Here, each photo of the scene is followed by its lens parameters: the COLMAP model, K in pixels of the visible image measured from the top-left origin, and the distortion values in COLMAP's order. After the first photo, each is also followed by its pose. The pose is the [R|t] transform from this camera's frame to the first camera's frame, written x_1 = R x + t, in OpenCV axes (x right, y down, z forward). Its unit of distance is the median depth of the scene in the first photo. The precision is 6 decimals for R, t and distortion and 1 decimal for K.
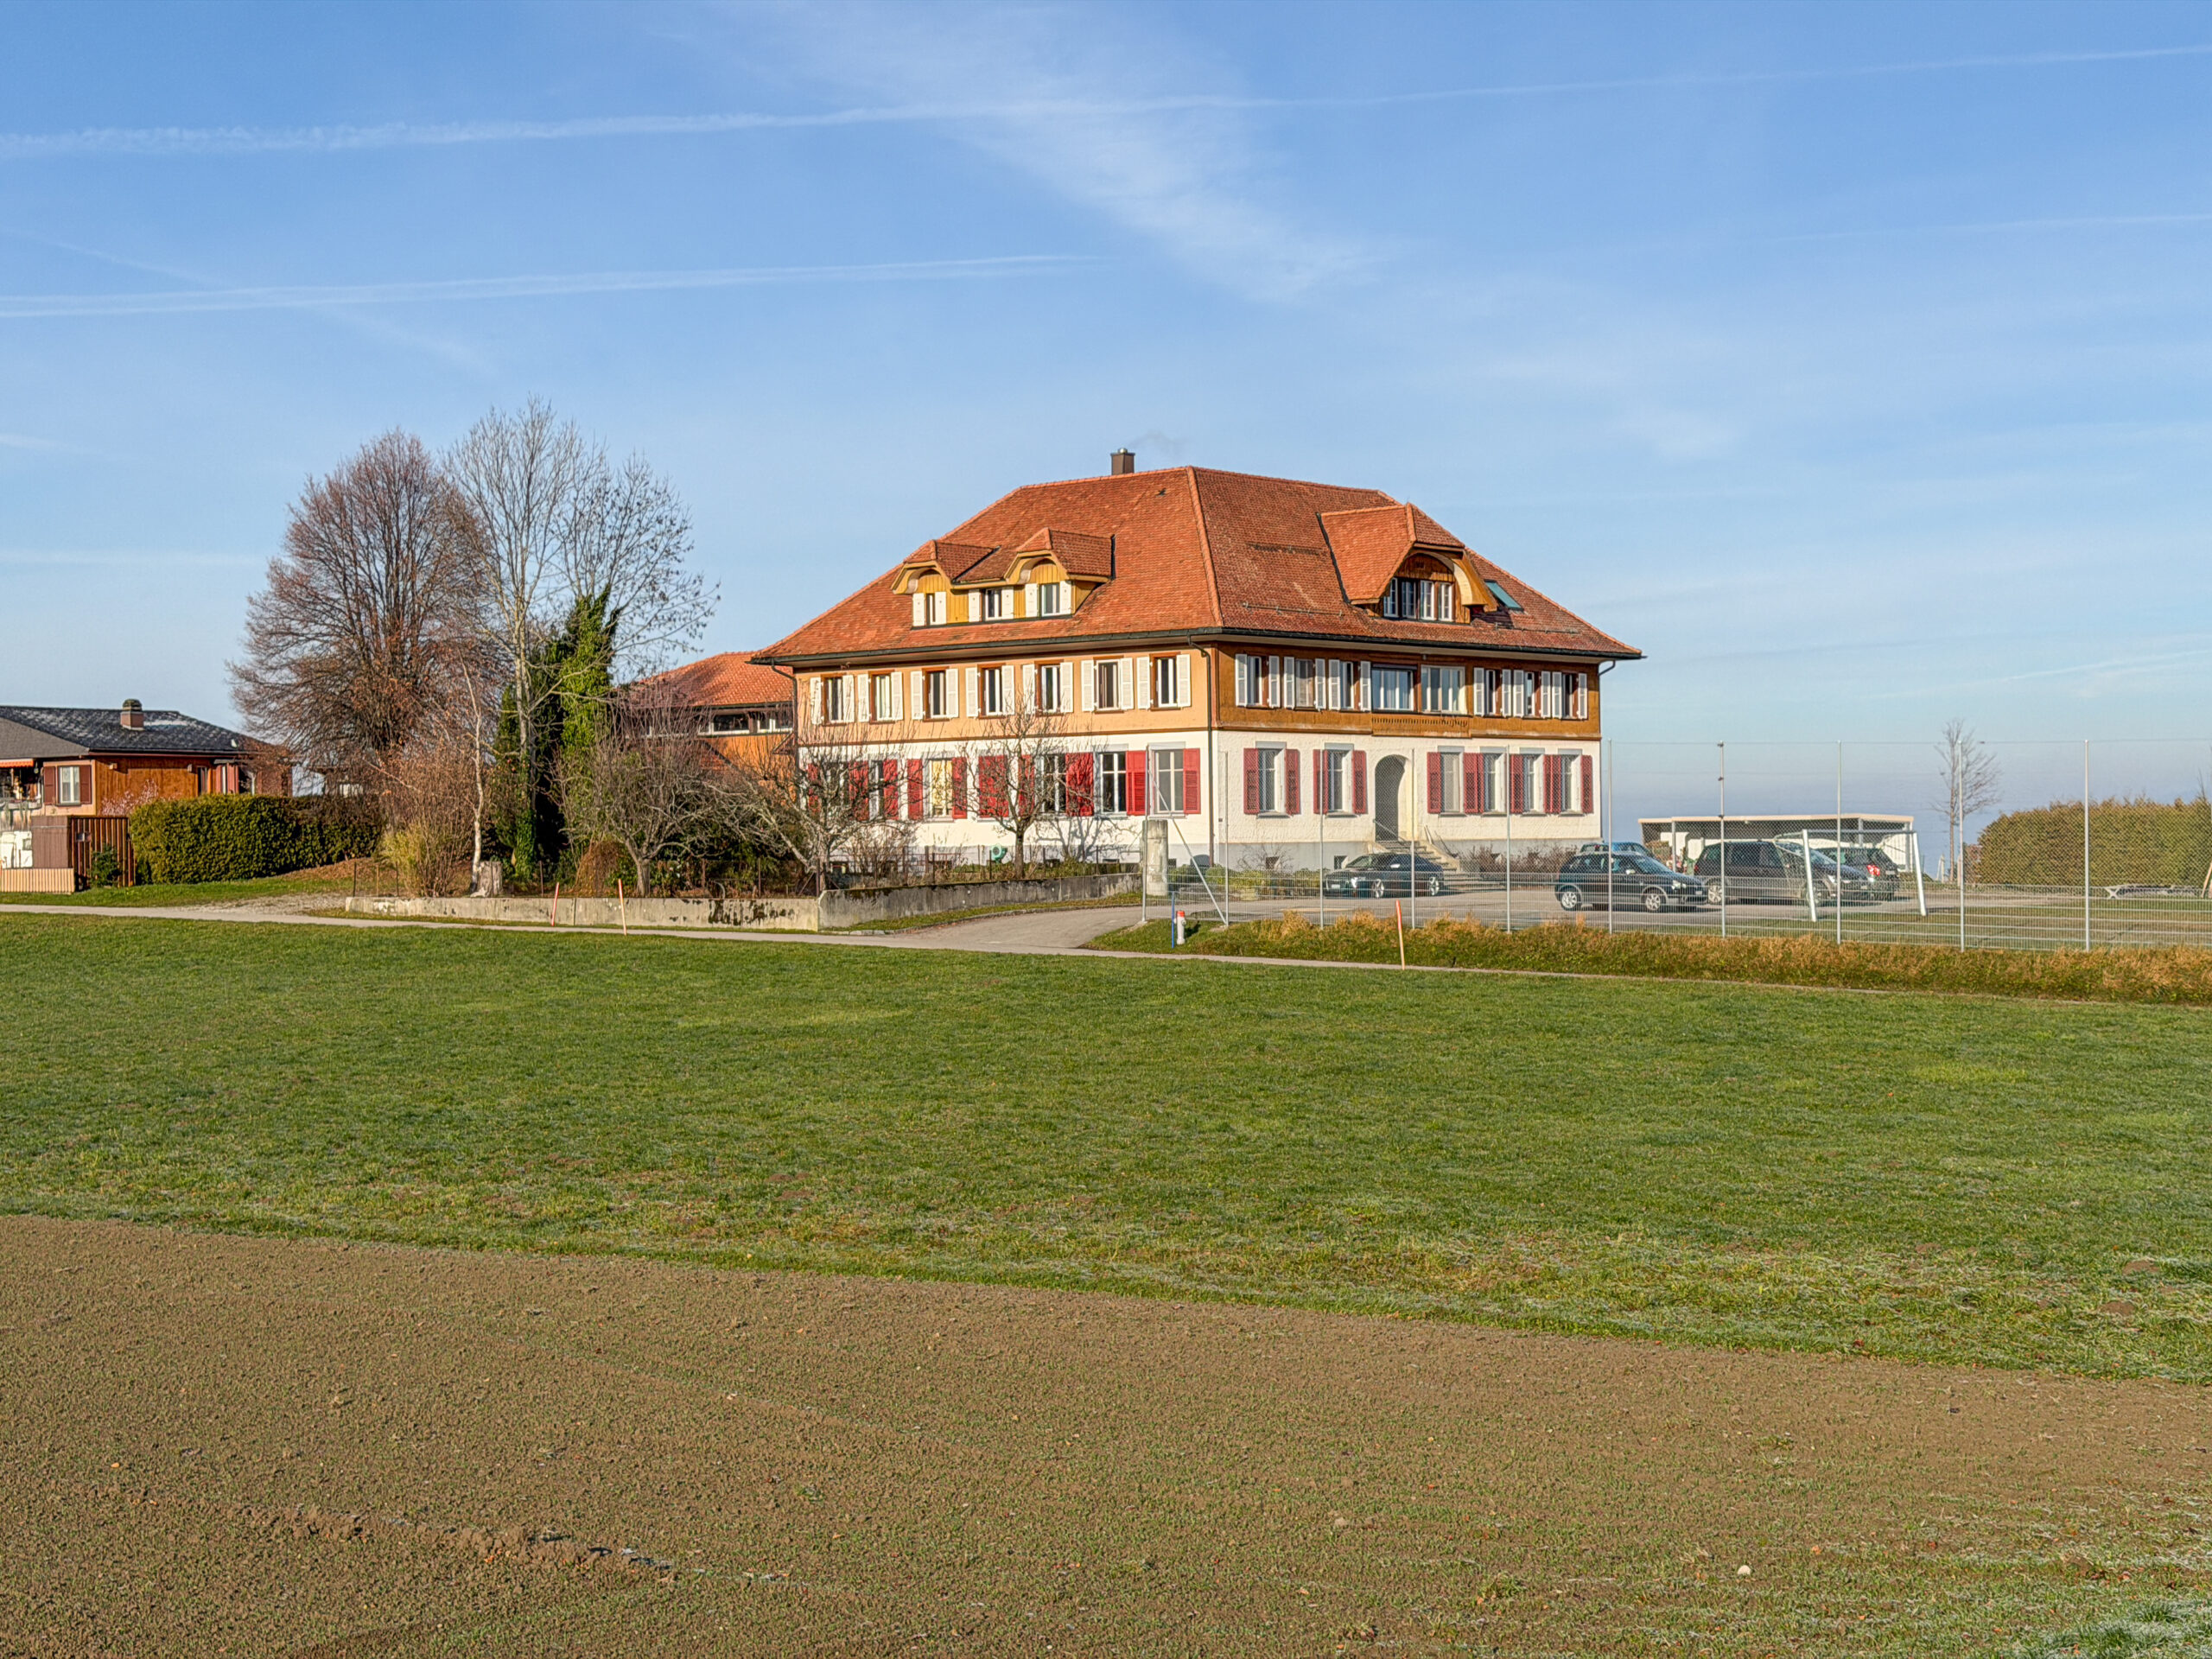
lens RADIAL K [[3069.9, 0, 1106.0], [0, 3069.9, 829.5], [0, 0, 1]] dist [0.148635, -0.169043]
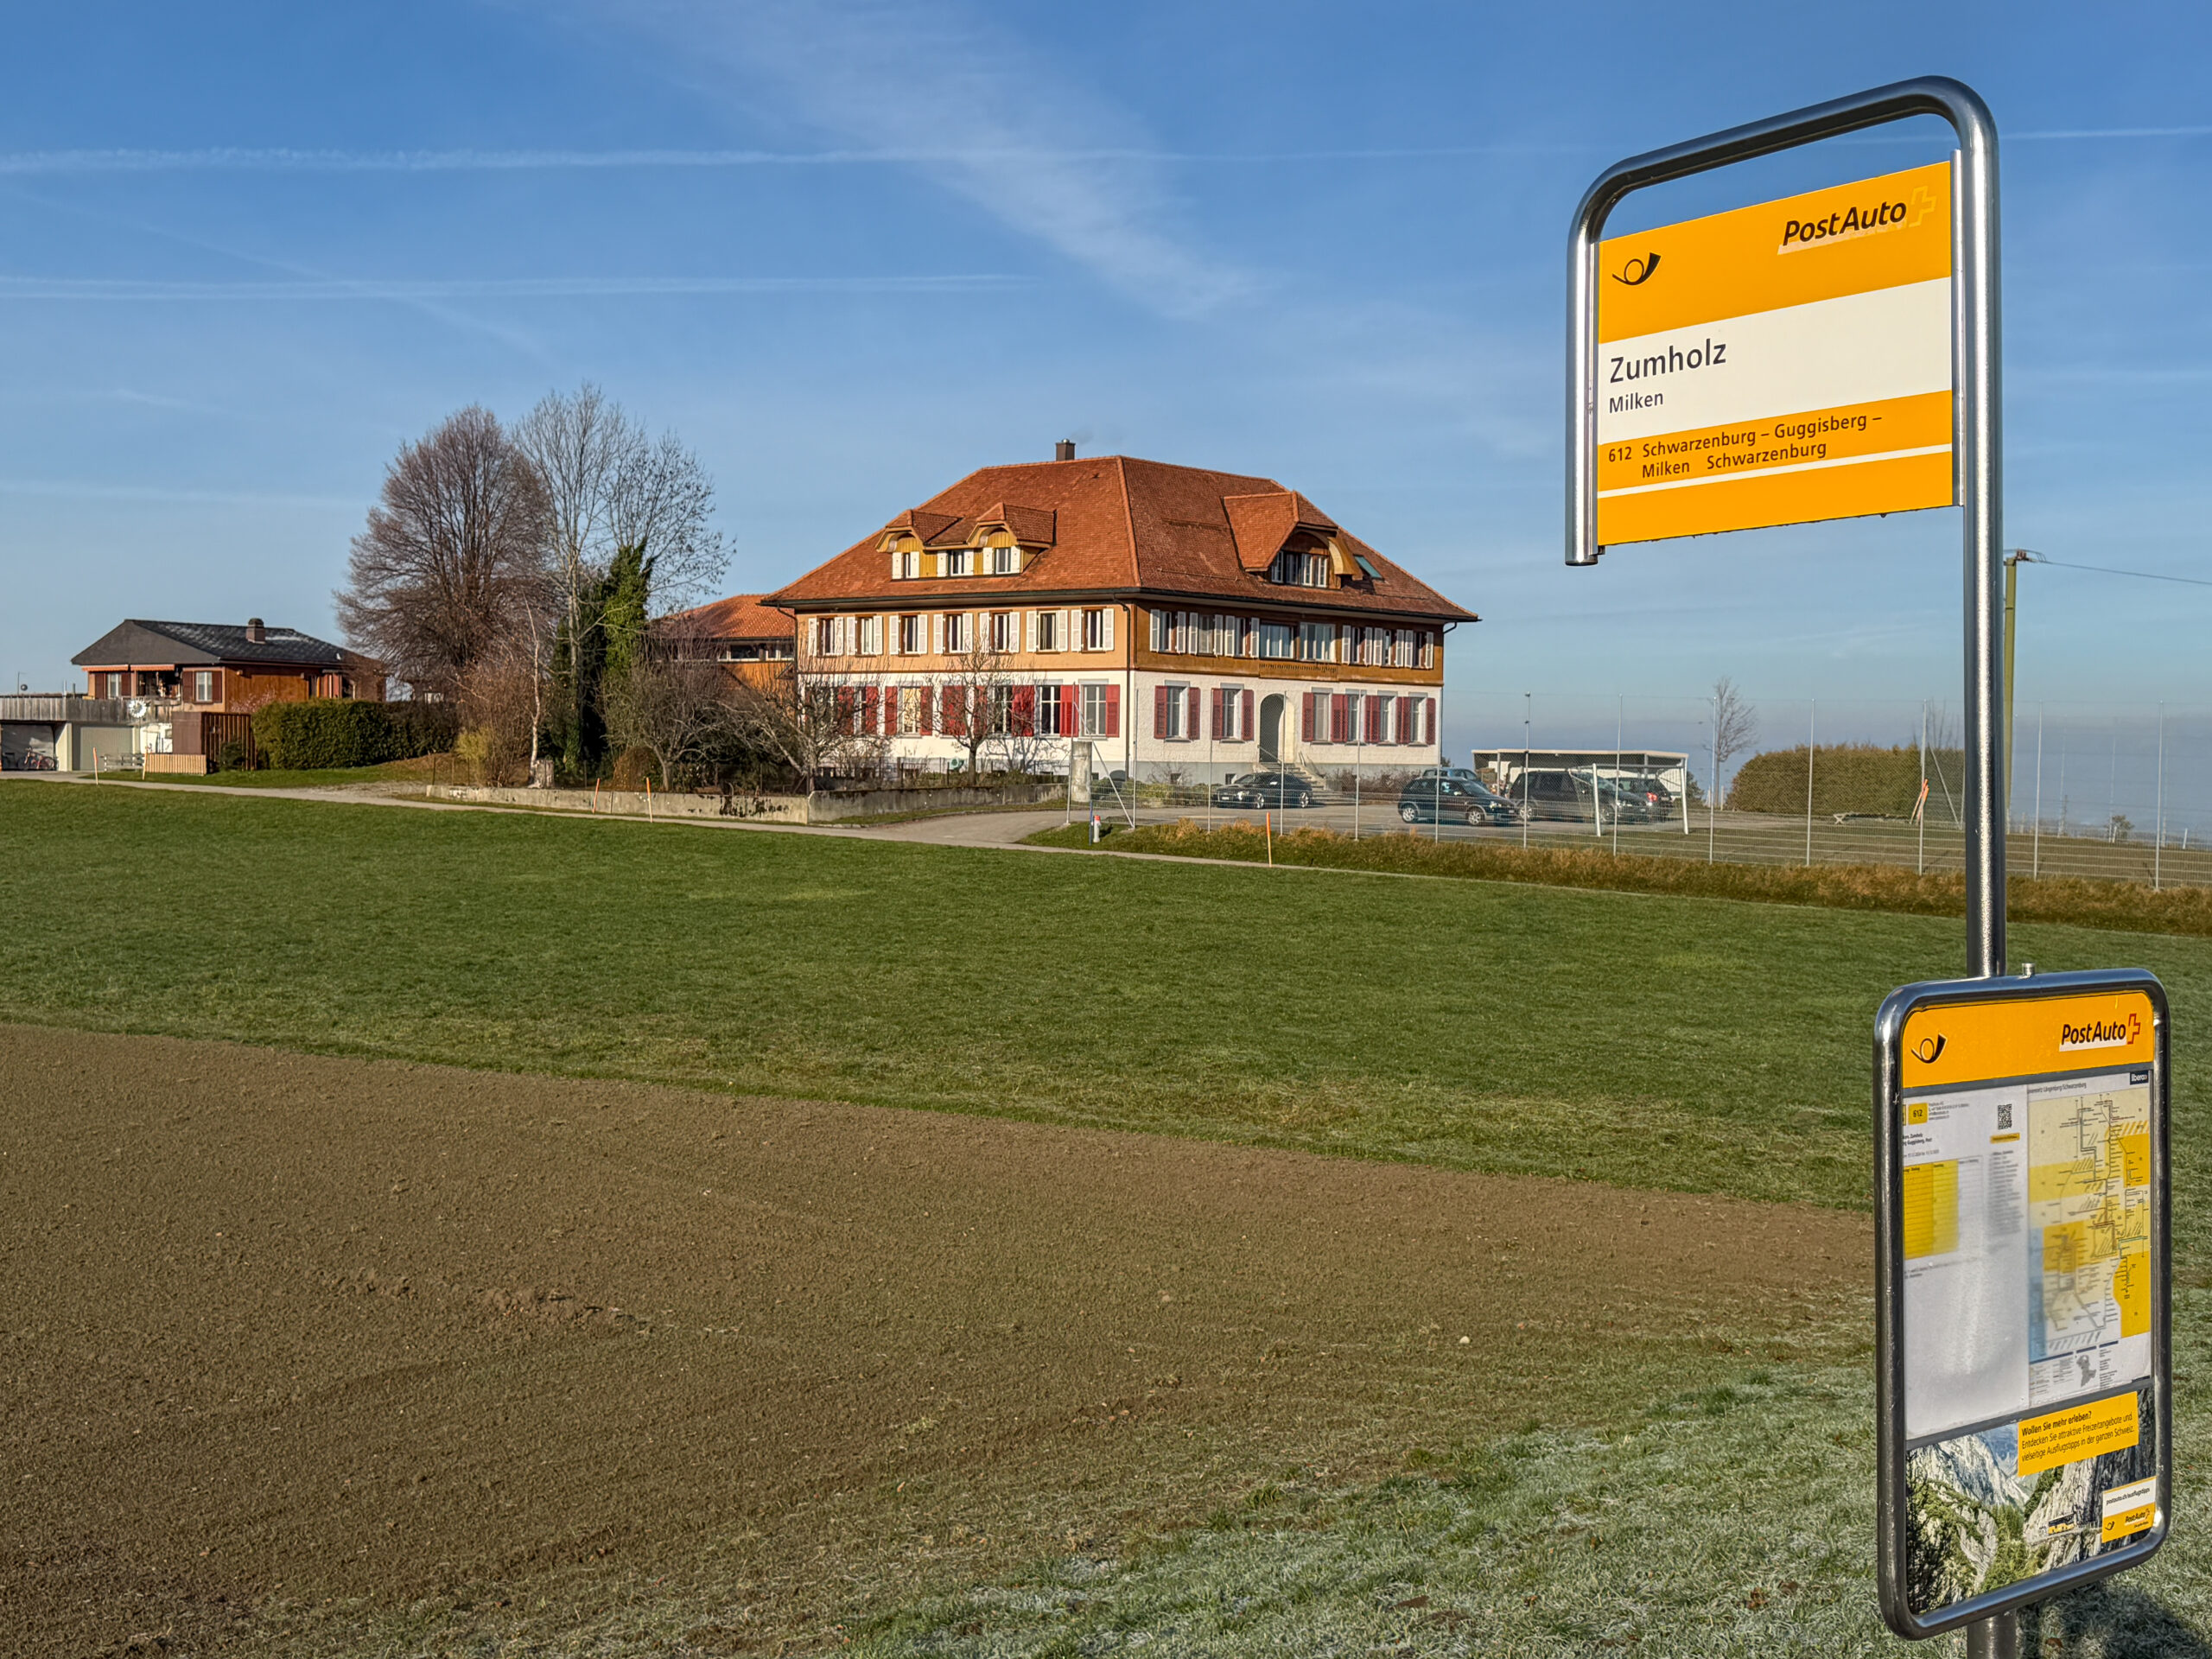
lens RADIAL K [[2485.8, 0, 1106.0], [0, 2485.8, 829.5], [0, 0, 1]] dist [0.159542, -0.282050]
pose [[0.999431, 0.026175, 0.021259, 0.004849], [-0.026884, 0.999068, 0.033780, -0.001603], [-0.020355, -0.034332, 0.999203, -0.008535]]
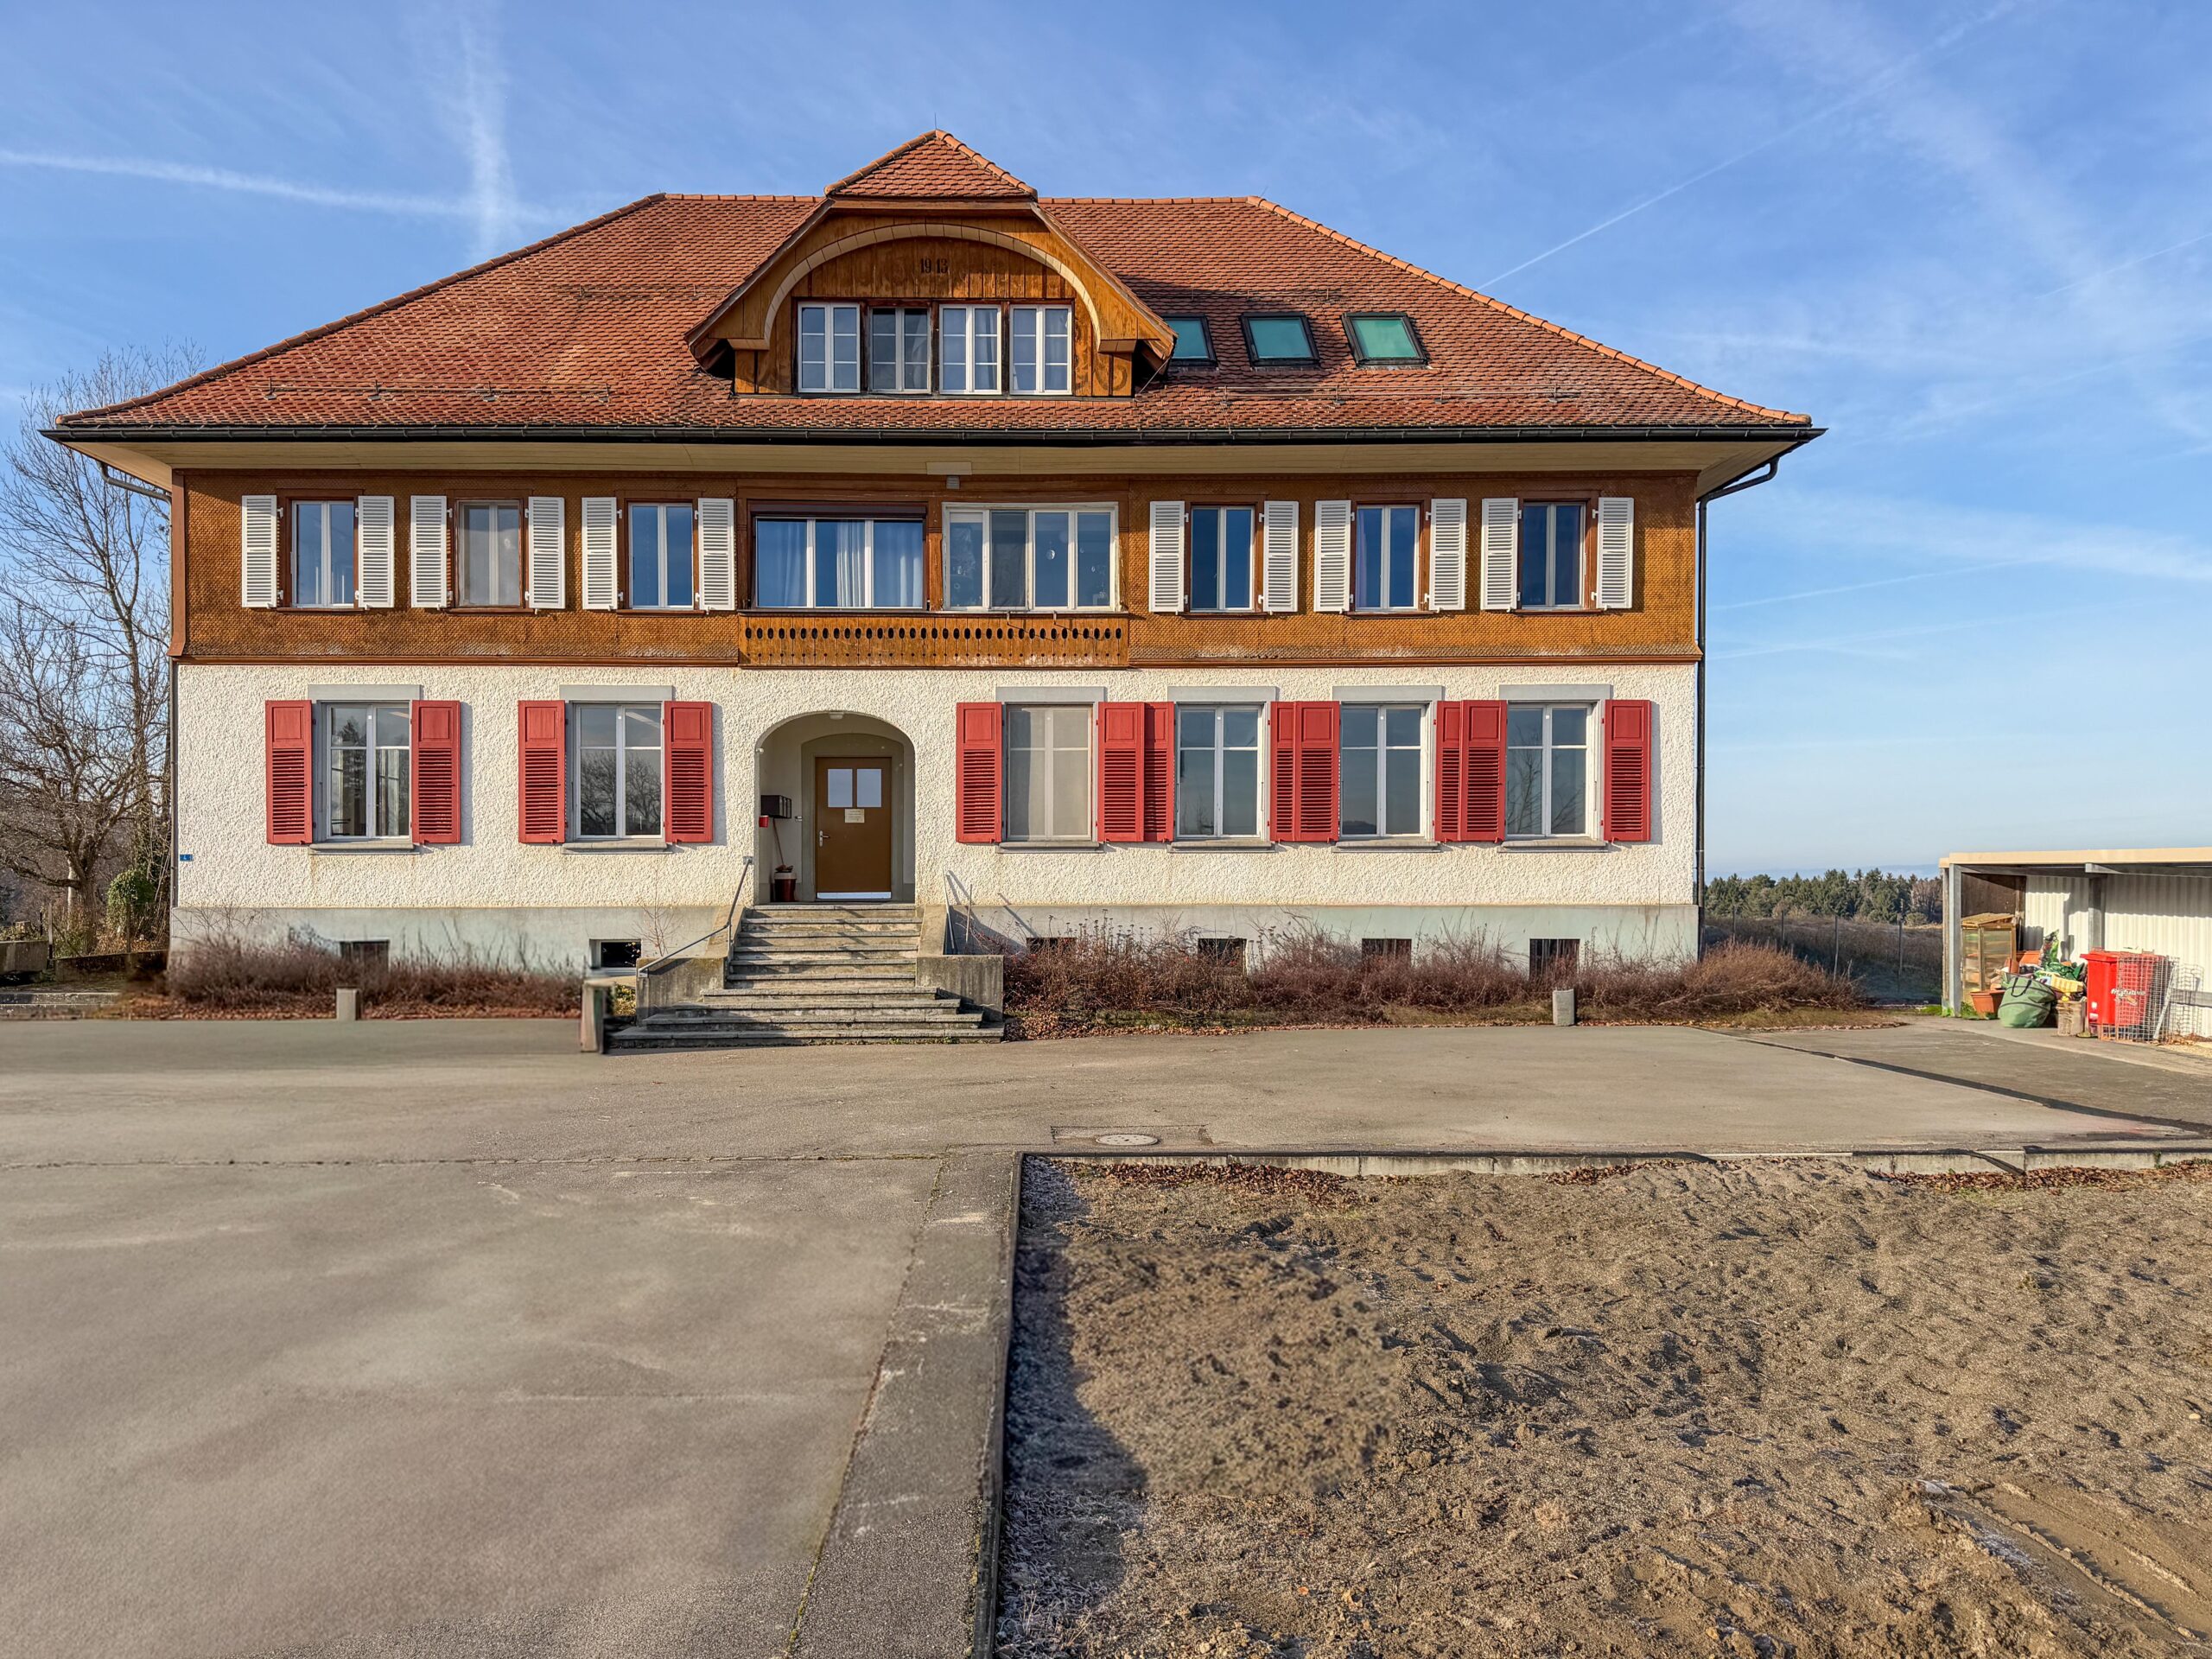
lens RADIAL K [[1570.6, 0, 1104.2], [0, 1570.6, 869.8], [0, 0, 1]] dist [0.128971, -0.235639]
pose [[0.673761, 0.011660, -0.738858, 0.293552], [-0.003273, 0.999913, 0.012796, -0.004769], [0.738943, -0.006203, 0.673740, 0.901430]]
